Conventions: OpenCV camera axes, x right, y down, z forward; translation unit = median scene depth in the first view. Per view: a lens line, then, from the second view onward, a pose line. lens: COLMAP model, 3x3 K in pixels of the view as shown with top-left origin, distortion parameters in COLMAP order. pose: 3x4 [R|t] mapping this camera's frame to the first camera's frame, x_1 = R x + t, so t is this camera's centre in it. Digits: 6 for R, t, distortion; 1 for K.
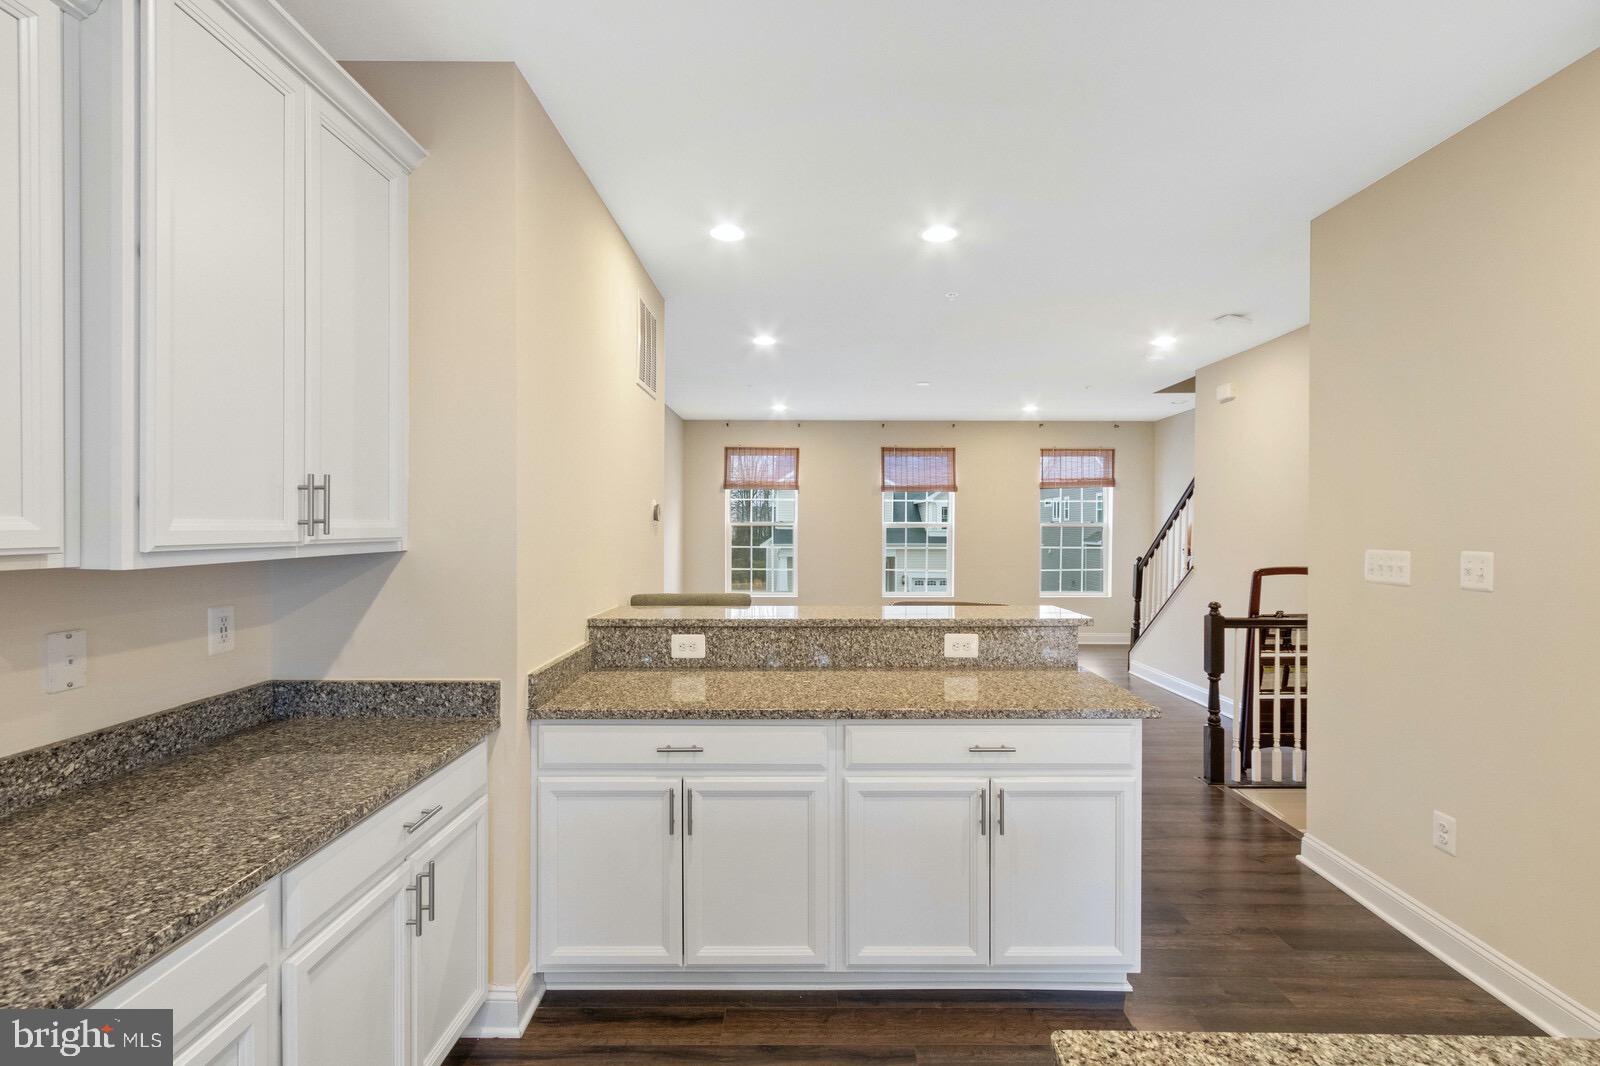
lens RADIAL K [[722.3, 0, 813.2], [0, 722.3, 533.9], [0, 0, 1]] dist [0.002990, 0.000216]
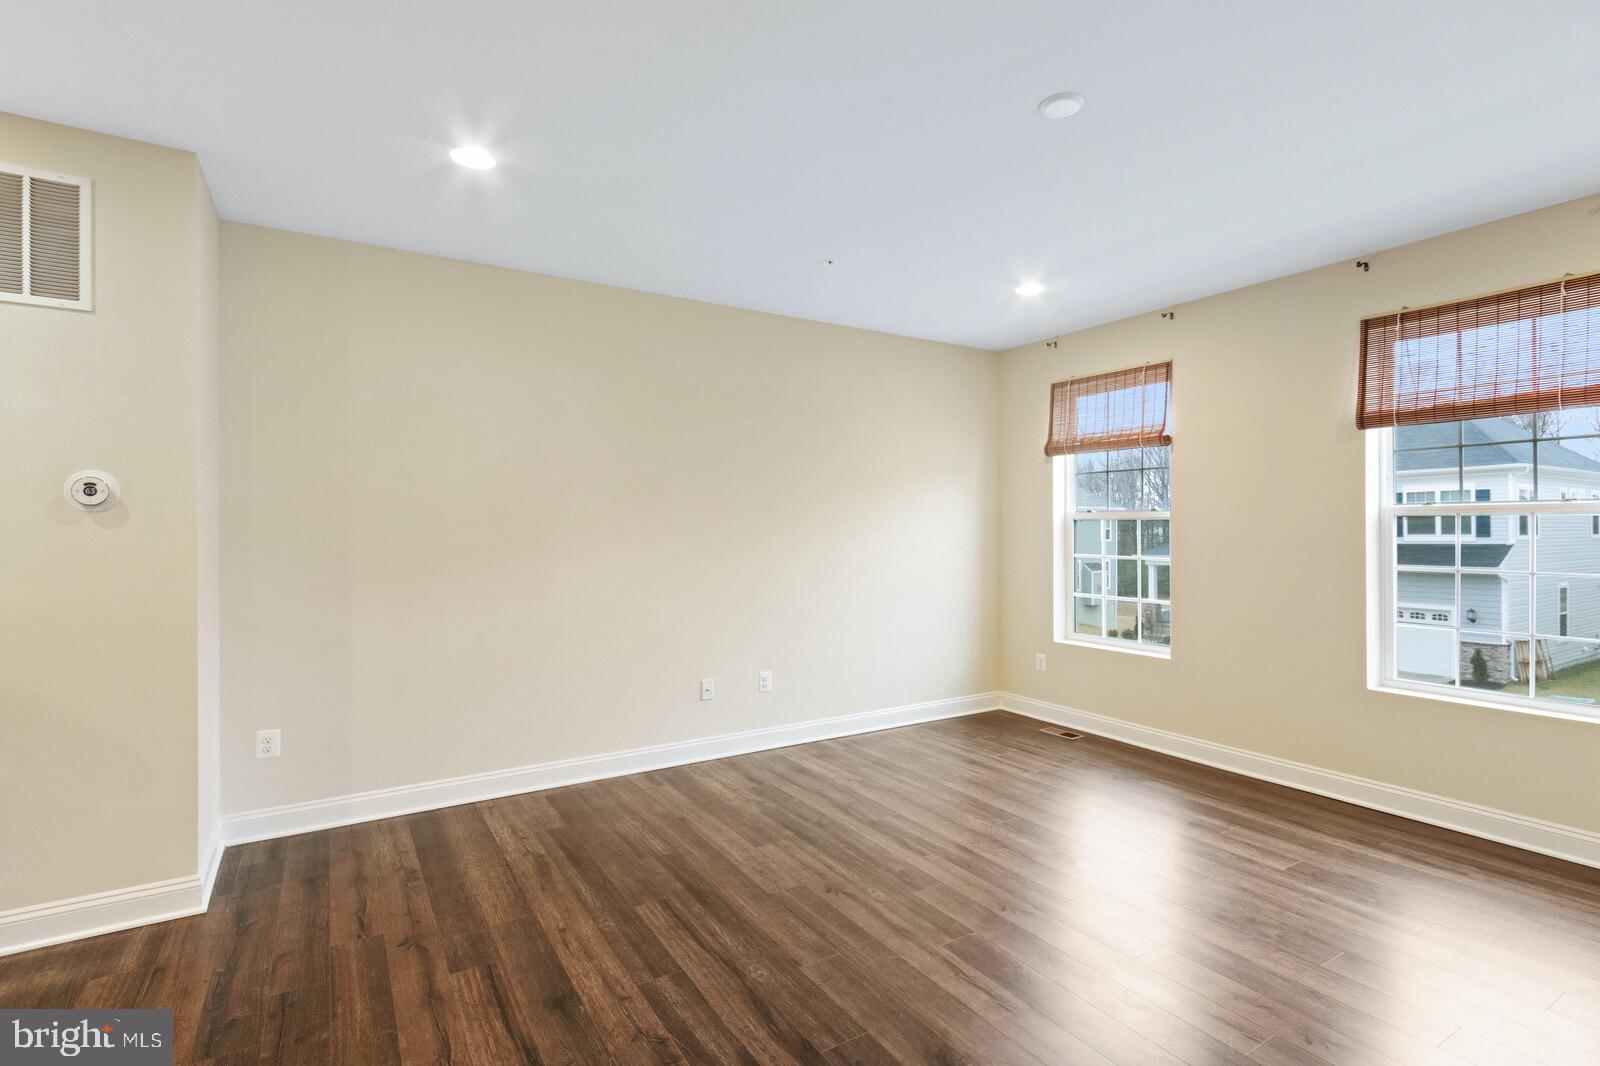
lens RADIAL K [[766.3, 0, 806.7], [0, 766.3, 530.0], [0, 0, 1]] dist [0.015806, 0.000027]
pose [[0.534502, -0.002820, -0.845163, 0.485891], [-0.005393, 0.999963, -0.006747, 0.003654], [0.845150, 0.008165, 0.534466, 0.833787]]
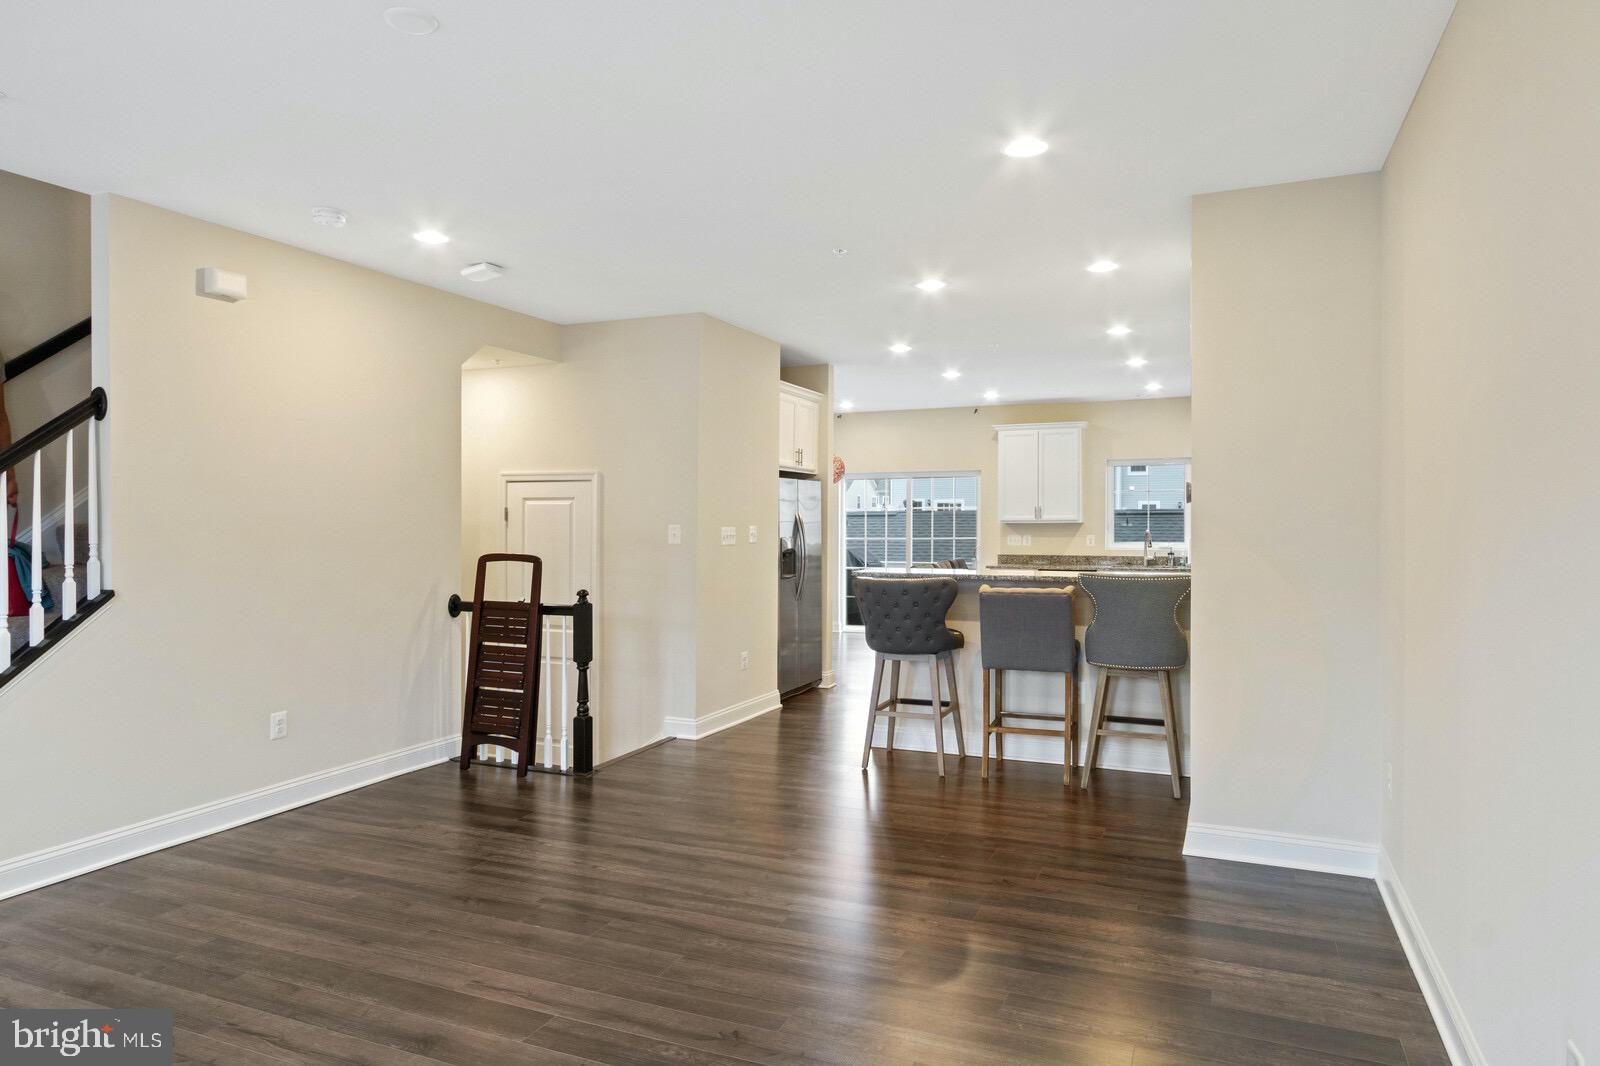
lens RADIAL K [[995.8, 0, 800.0], [0, 995.8, 533.0], [0, 0, 1]] dist [0.002035, 0.001680]
pose [[-0.917039, -0.004204, 0.398774, -0.187602], [0.004036, 0.999795, 0.019822, -0.006204], [-0.398776, 0.019787, -0.916835, 1.573784]]
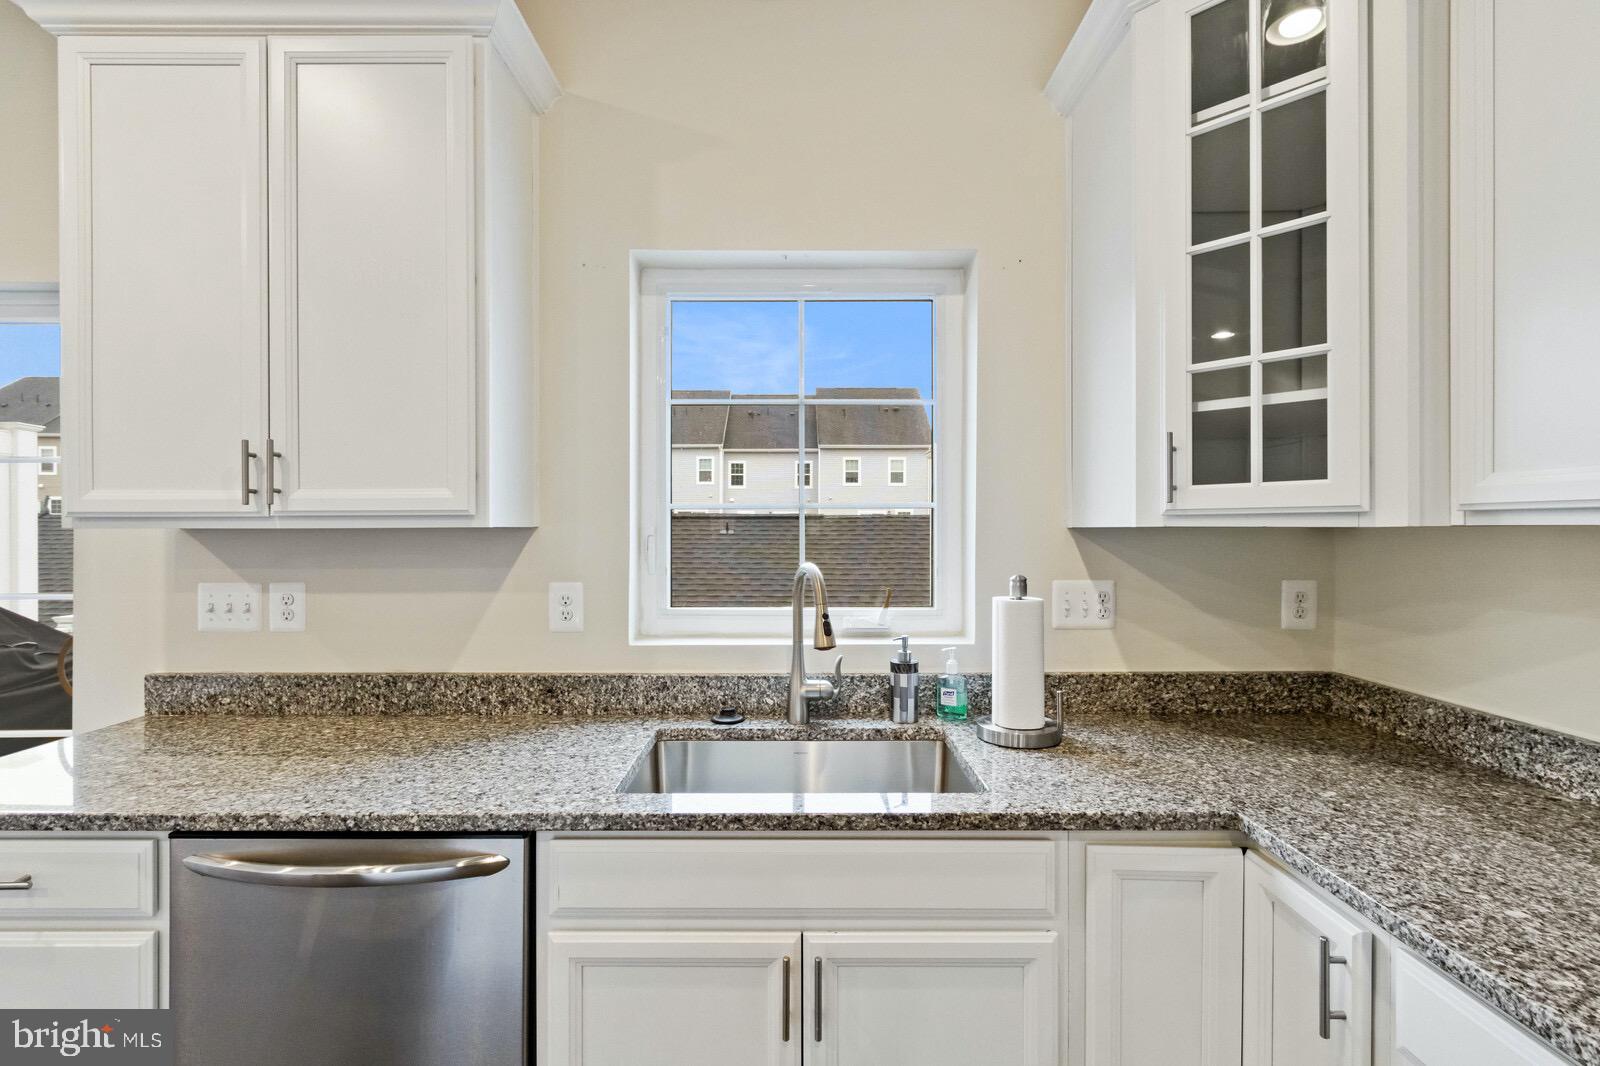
lens RADIAL K [[736.0, 0, 797.8], [0, 736.0, 536.0], [0, 0, 1]] dist [0.006264, -0.000126]
pose [[-0.999968, -0.002955, -0.007483, -0.026706], [-0.003091, 0.999828, 0.018306, 0.012945], [0.007428, 0.018328, -0.999804, -0.174378]]
